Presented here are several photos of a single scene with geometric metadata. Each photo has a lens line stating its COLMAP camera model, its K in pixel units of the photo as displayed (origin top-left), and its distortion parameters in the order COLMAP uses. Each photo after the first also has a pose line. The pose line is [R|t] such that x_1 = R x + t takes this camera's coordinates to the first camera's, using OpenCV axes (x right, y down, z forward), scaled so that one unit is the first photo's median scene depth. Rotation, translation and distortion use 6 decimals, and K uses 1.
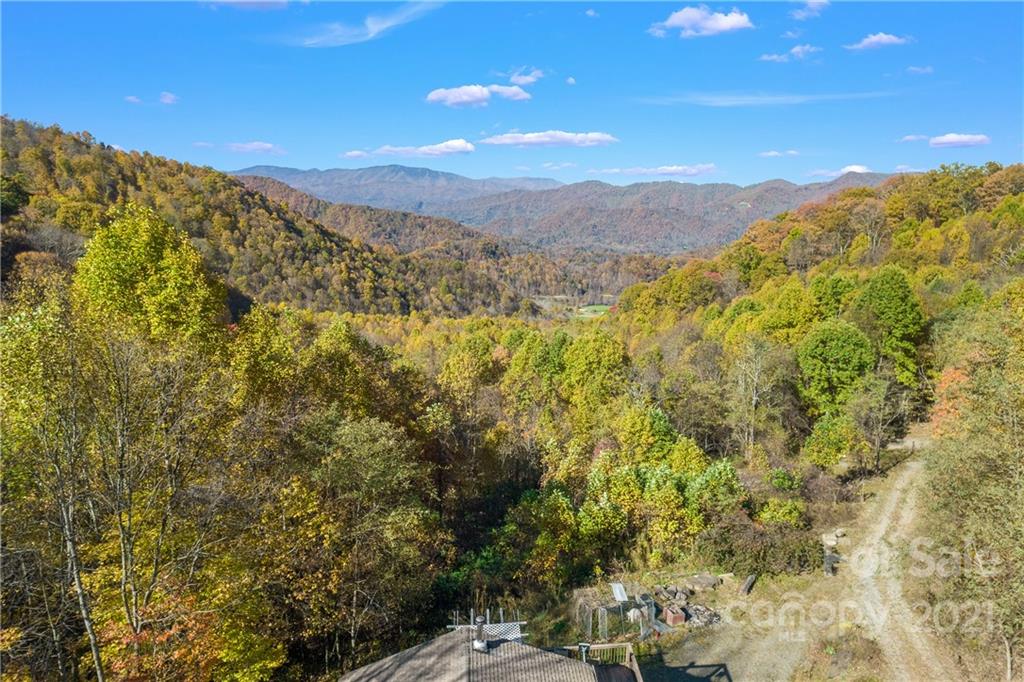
lens RADIAL K [[661.3, 0, 516.2], [0, 661.3, 340.4], [0, 0, 1]] dist [-0.072467, 0.066758]
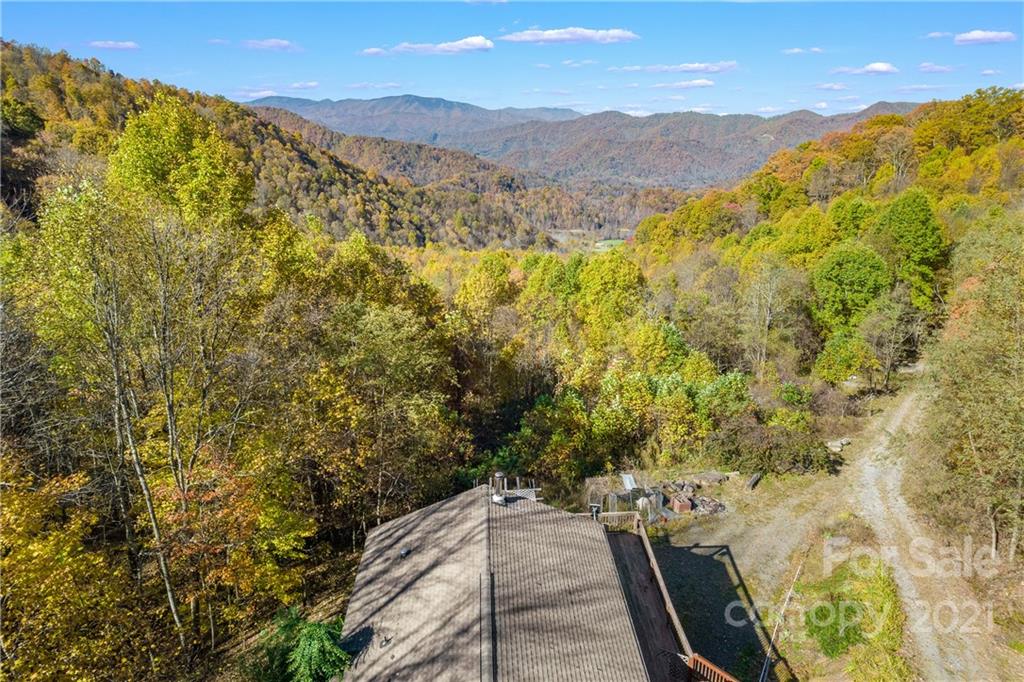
lens RADIAL K [[661.3, 0, 516.3], [0, 661.3, 339.0], [0, 0, 1]] dist [-0.072467, 0.066758]
pose [[0.999716, 0.006762, -0.022870, -0.000291], [-0.004544, 0.995403, 0.095666, 0.011460], [0.023412, -0.095535, 0.995151, -0.007480]]
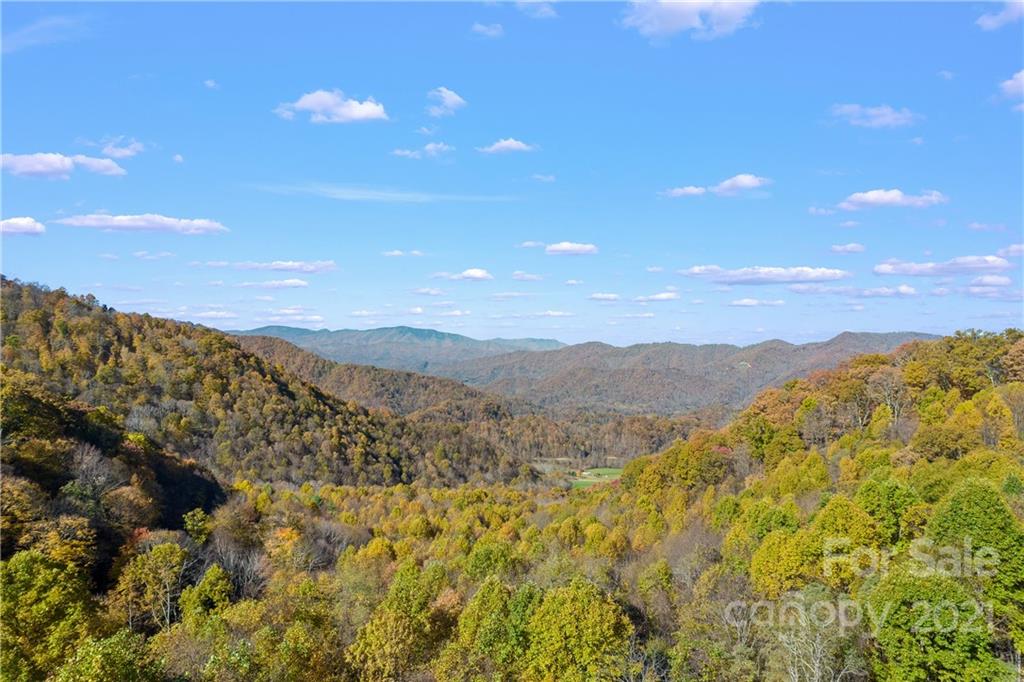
lens RADIAL K [[661.3, 0, 515.6], [0, 661.3, 336.4], [0, 0, 1]] dist [-0.072467, 0.066758]
pose [[0.999980, 0.001698, -0.006025, 0.031030], [-0.003117, 0.969786, -0.243938, -0.050297], [0.005428, 0.243952, 0.969772, 0.133280]]
